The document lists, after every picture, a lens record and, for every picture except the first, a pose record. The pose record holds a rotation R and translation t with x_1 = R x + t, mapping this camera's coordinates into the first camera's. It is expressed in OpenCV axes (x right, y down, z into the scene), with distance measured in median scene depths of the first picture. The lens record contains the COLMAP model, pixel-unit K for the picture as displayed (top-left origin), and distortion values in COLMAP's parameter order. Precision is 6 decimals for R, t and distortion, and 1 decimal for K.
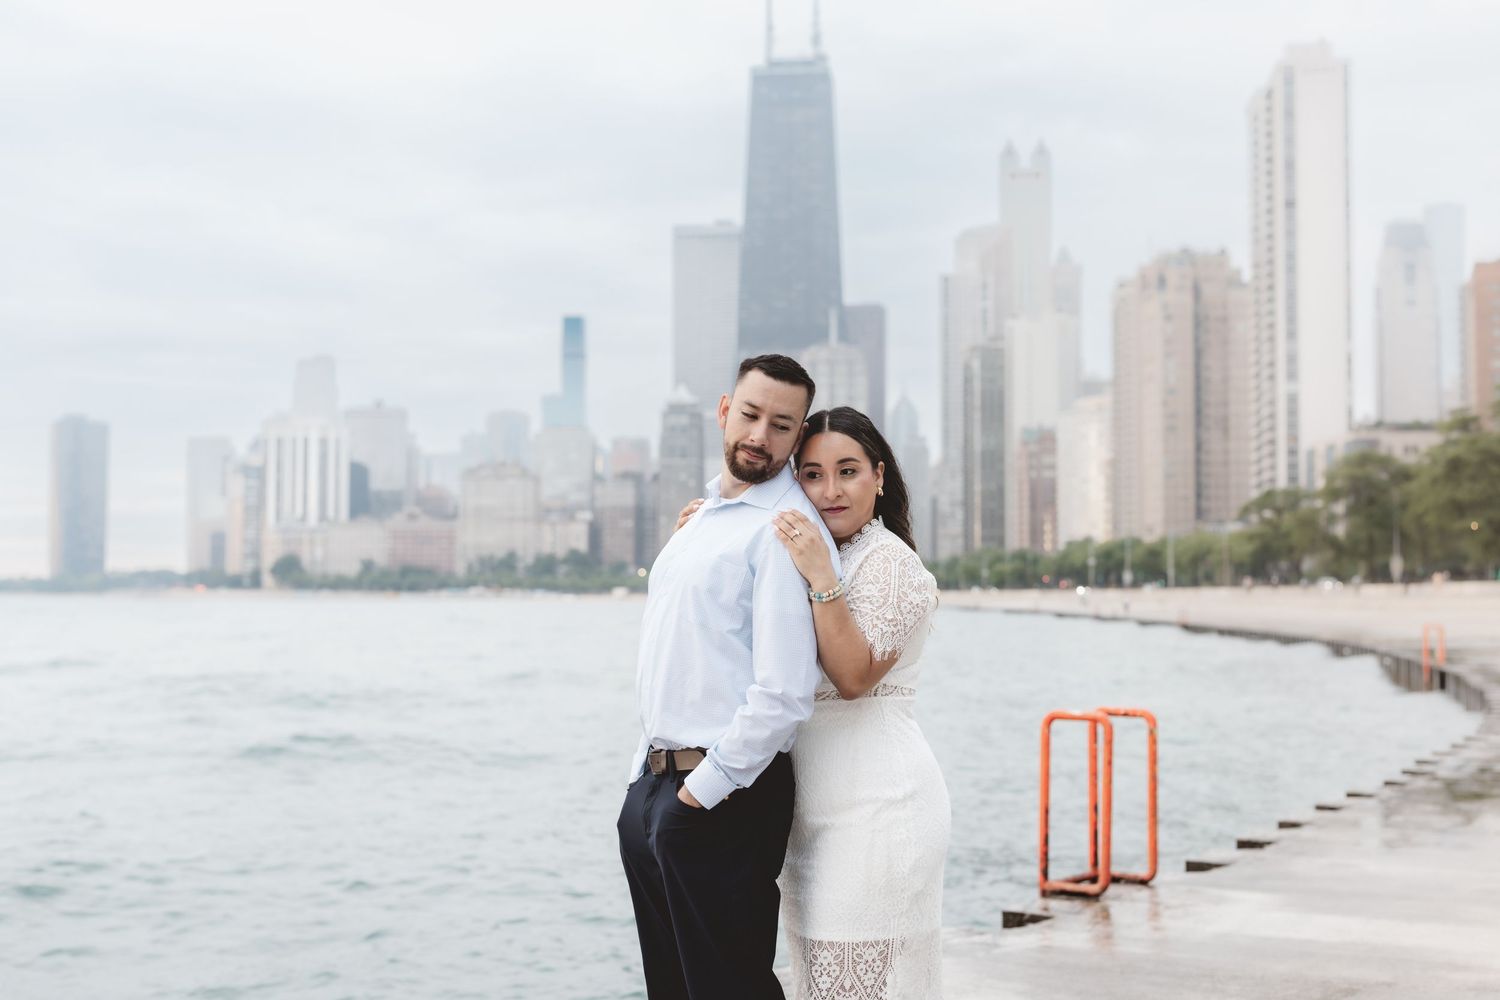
lens RADIAL K [[2146.5, 0, 723.1], [0, 2146.5, 498.5], [0, 0, 1]] dist [-0.001903, -0.064307]
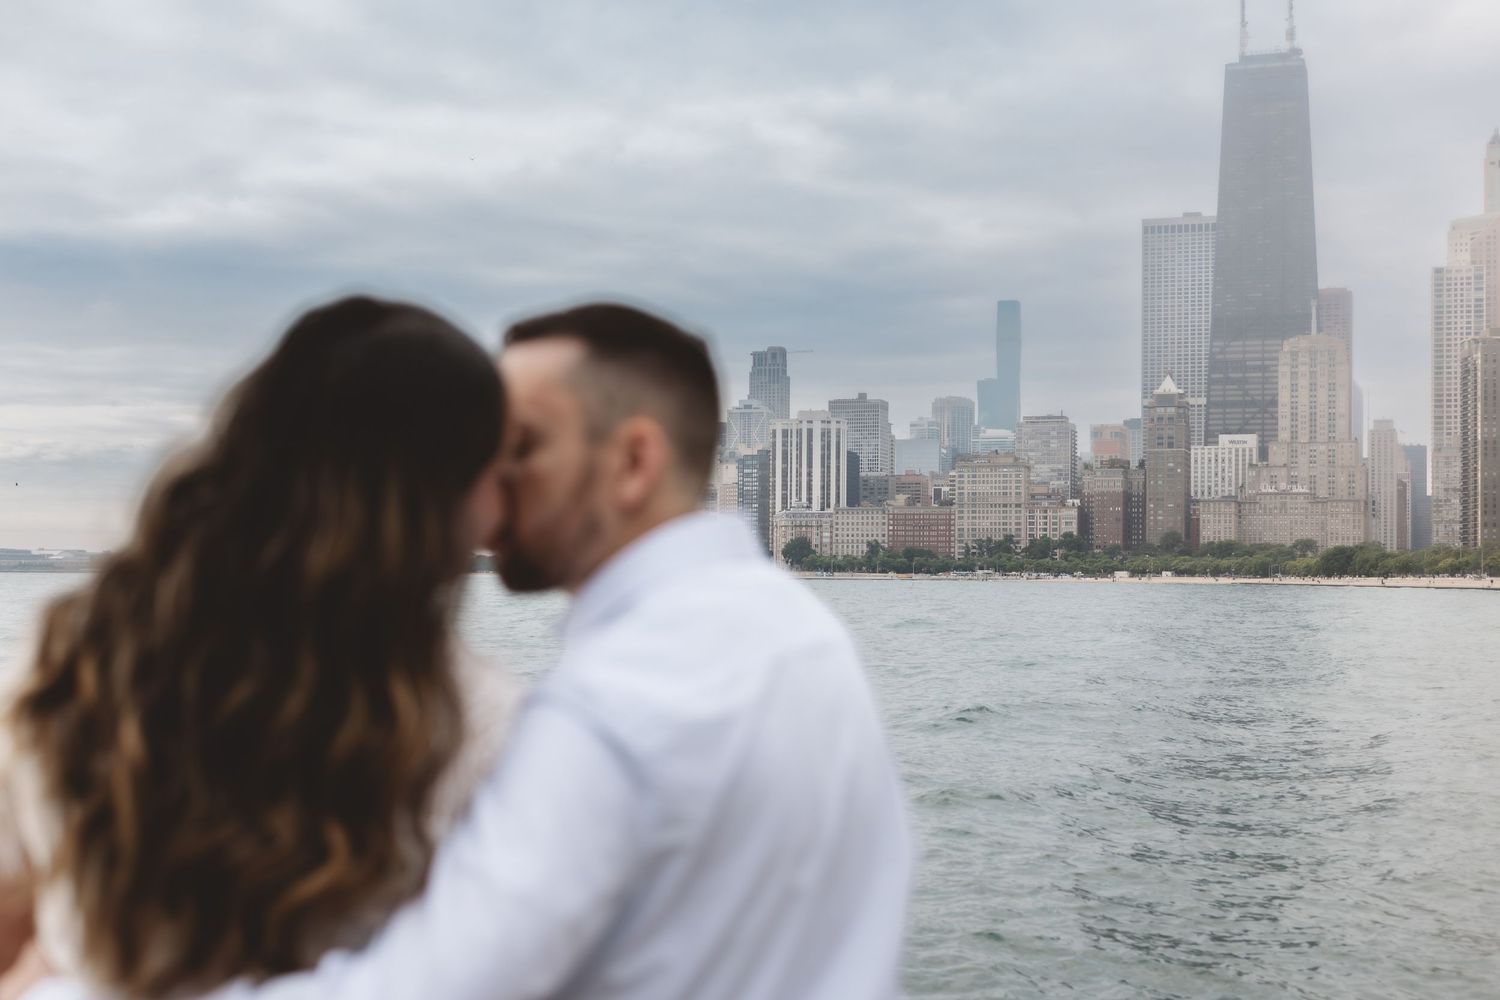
lens RADIAL K [[2141.2, 0, 750.0], [0, 2141.2, 500.0], [0, 0, 1]] dist [0.088892, -0.059819]
pose [[0.983834, -0.002698, -0.179064, -0.032568], [0.004462, 0.999945, 0.009448, -0.003603], [0.179028, -0.010094, 0.983792, -0.071900]]
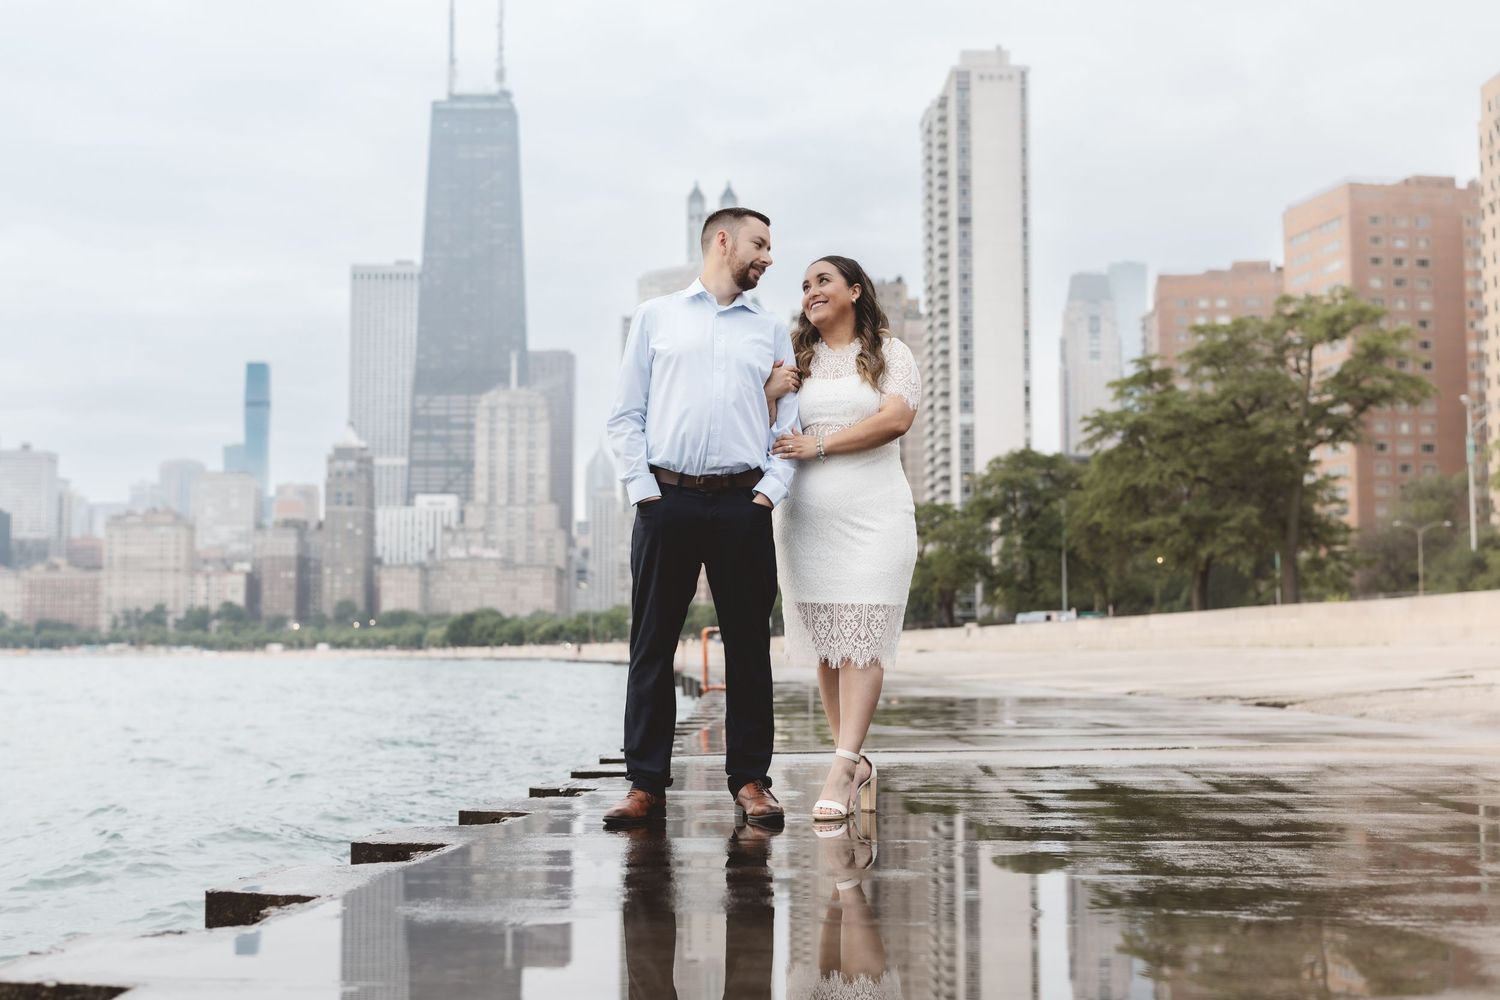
lens RADIAL K [[2160.9, 0, 754.3], [0, 2160.9, 464.9], [0, 0, 1]] dist [0.002458, -0.084249]
pose [[0.988292, 0.009498, 0.152276, 0.012022], [-0.003190, 0.999129, -0.041614, 0.002261], [-0.152539, 0.040641, 0.987461, 0.035141]]
